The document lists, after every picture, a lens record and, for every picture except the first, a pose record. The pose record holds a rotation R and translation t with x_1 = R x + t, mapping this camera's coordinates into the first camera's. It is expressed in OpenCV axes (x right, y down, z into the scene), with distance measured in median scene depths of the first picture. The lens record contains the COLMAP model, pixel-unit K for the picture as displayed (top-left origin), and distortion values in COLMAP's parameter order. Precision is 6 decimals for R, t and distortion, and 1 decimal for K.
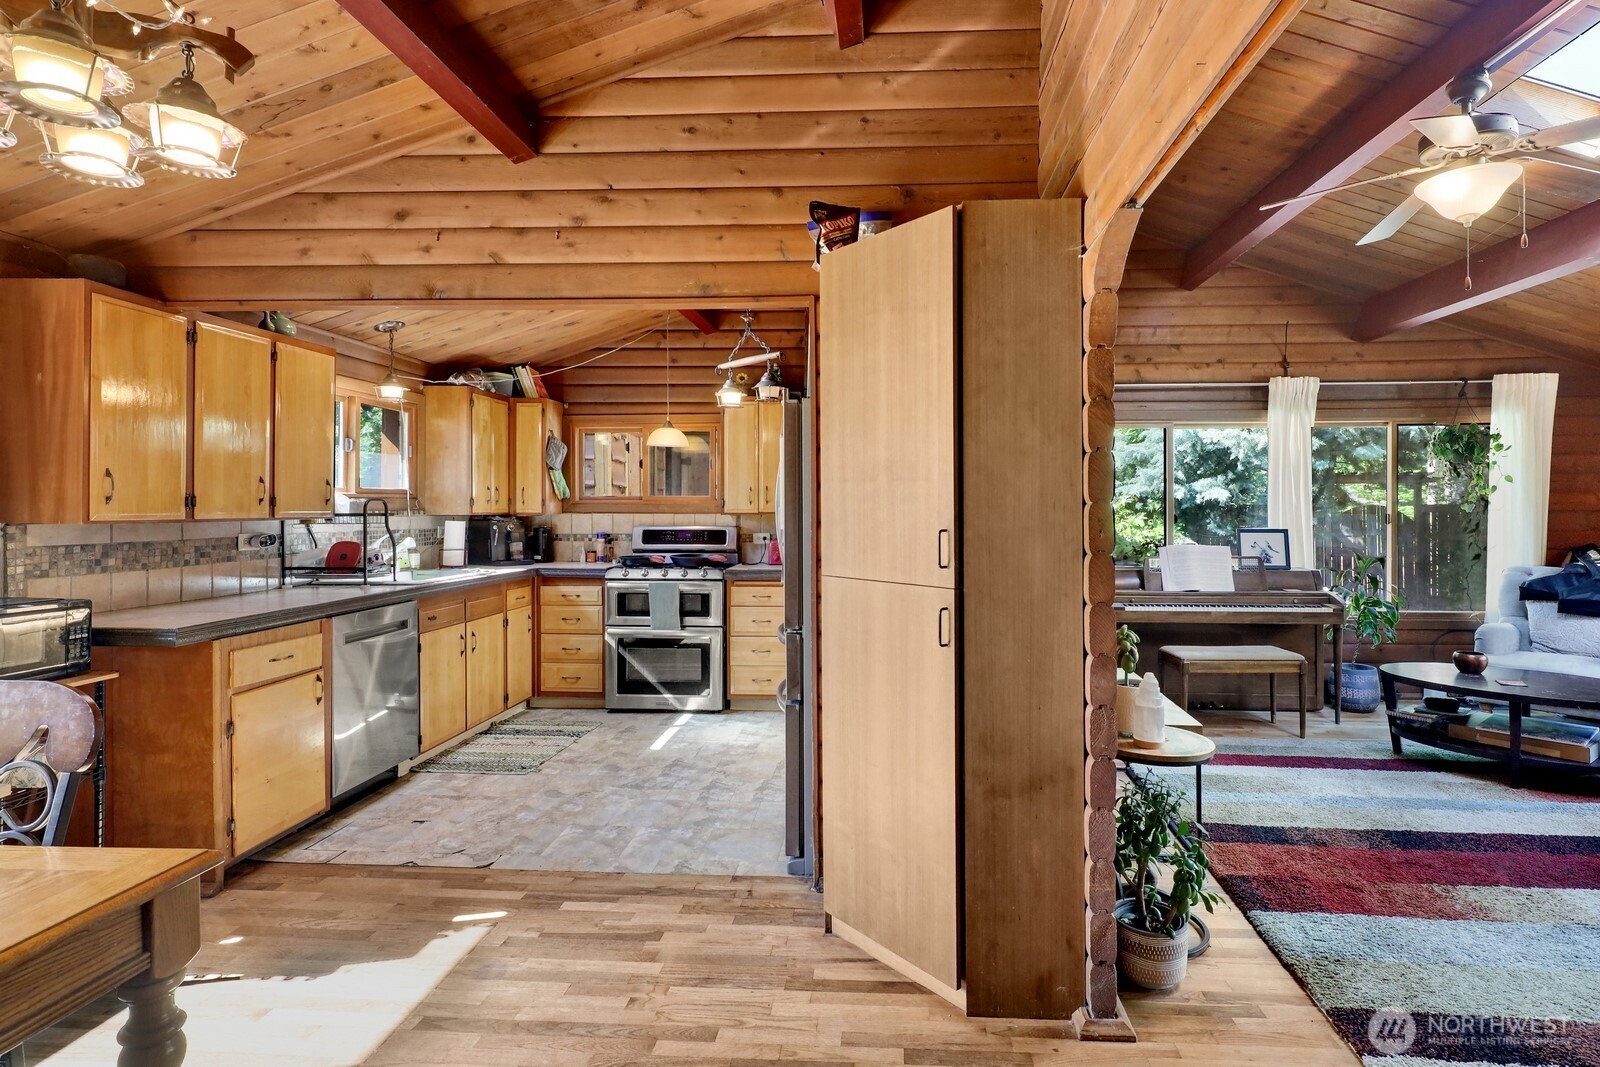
lens RADIAL K [[792.7, 0, 836.6], [0, 792.7, 514.3], [0, 0, 1]] dist [-0.004460, -0.000056]
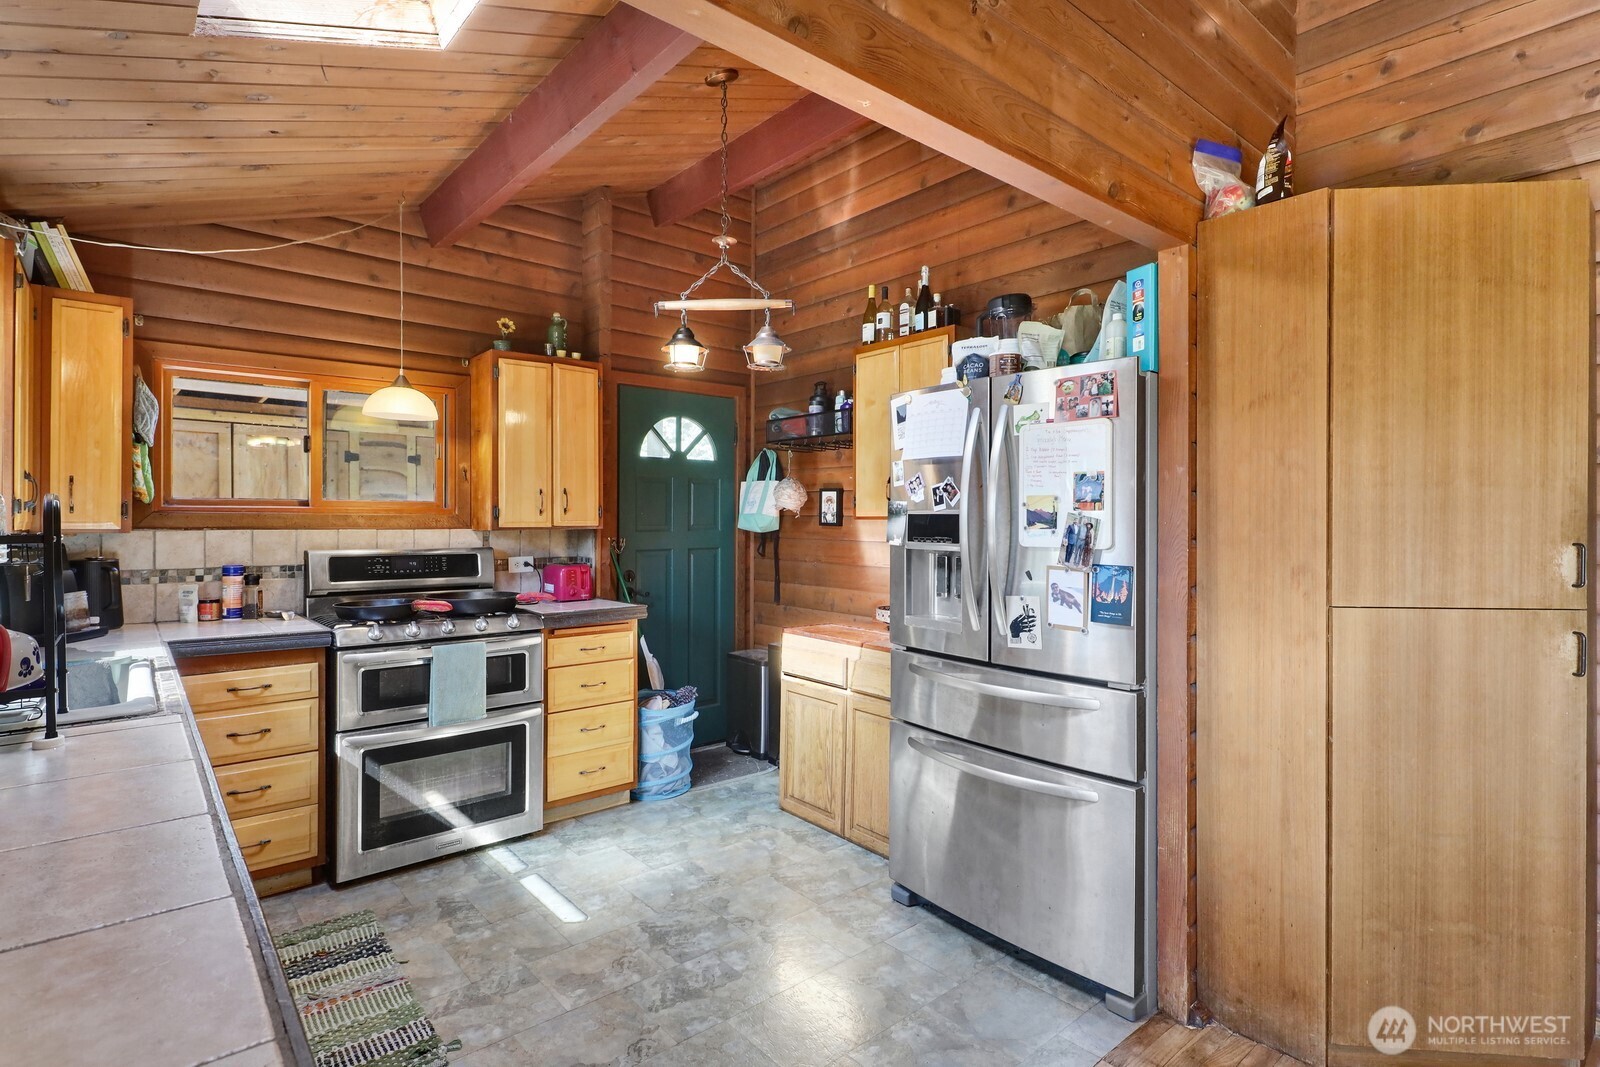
lens RADIAL K [[792.7, 0, 812.3], [0, 792.7, 524.0], [0, 0, 1]] dist [-0.004460, -0.000056]
pose [[0.726345, -0.003399, 0.687322, -0.659029], [0.005507, 0.999984, -0.000875, -0.004095], [-0.687308, 0.004420, 0.726353, 0.569715]]
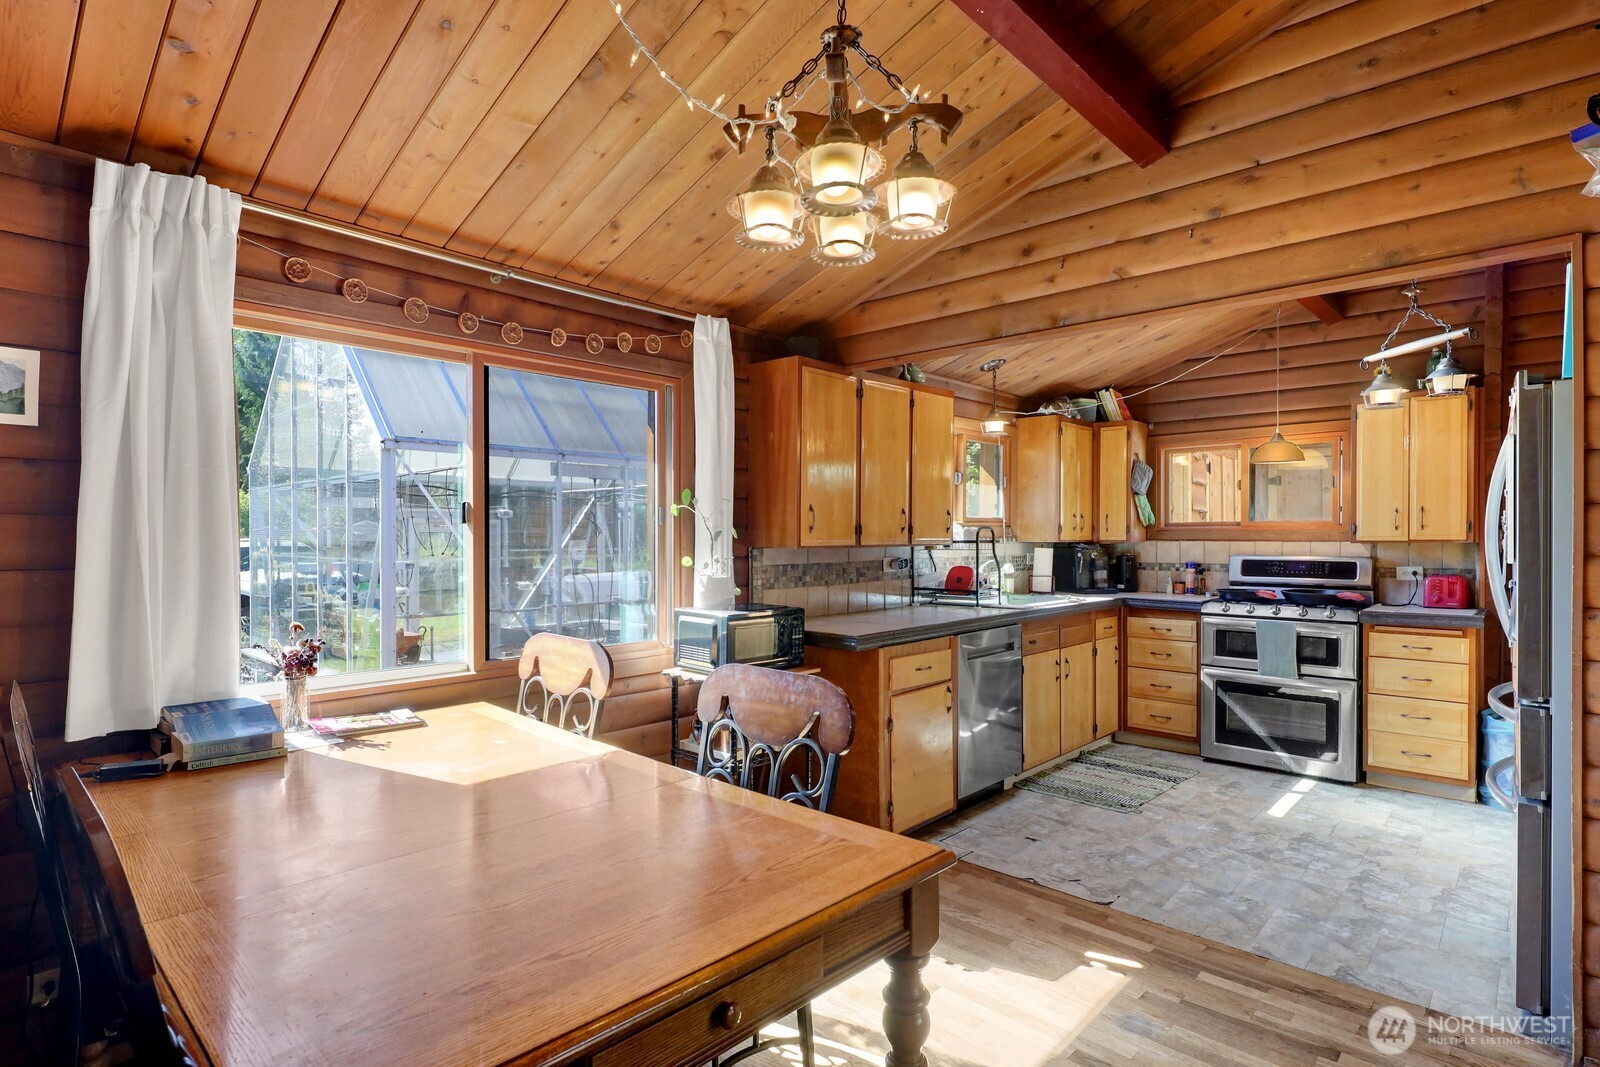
lens RADIAL K [[792.7, 0, 803.3], [0, 792.7, 548.2], [0, 0, 1]] dist [-0.004460, -0.000056]
pose [[0.768597, 0.008548, -0.639677, -0.096006], [-0.003186, 0.999949, 0.009535, -0.000207], [0.639726, -0.005290, 0.768585, 0.015467]]
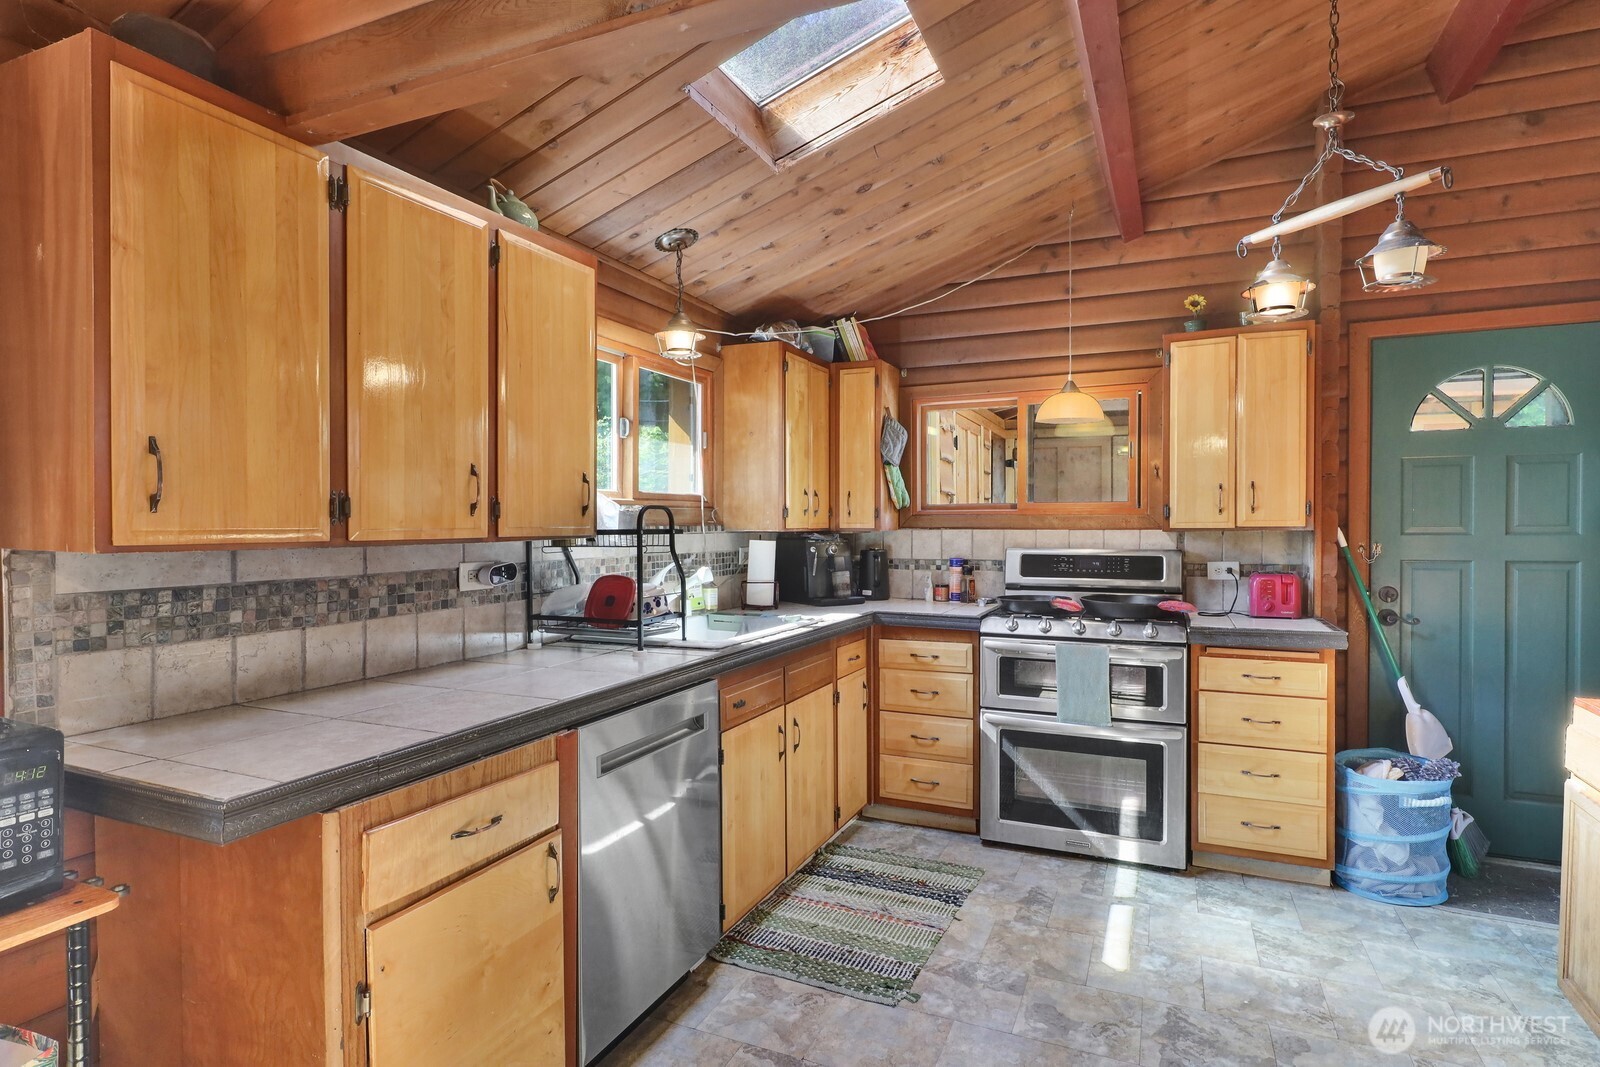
lens RADIAL K [[816.2, 0, 801.2], [0, 816.2, 538.8], [0, 0, 1]] dist [0.012689, -0.005839]
pose [[0.932290, 0.003147, -0.361697, -0.291237], [0.000723, 0.999944, 0.010564, -0.000705], [0.361710, -0.010110, 0.932236, 0.527018]]
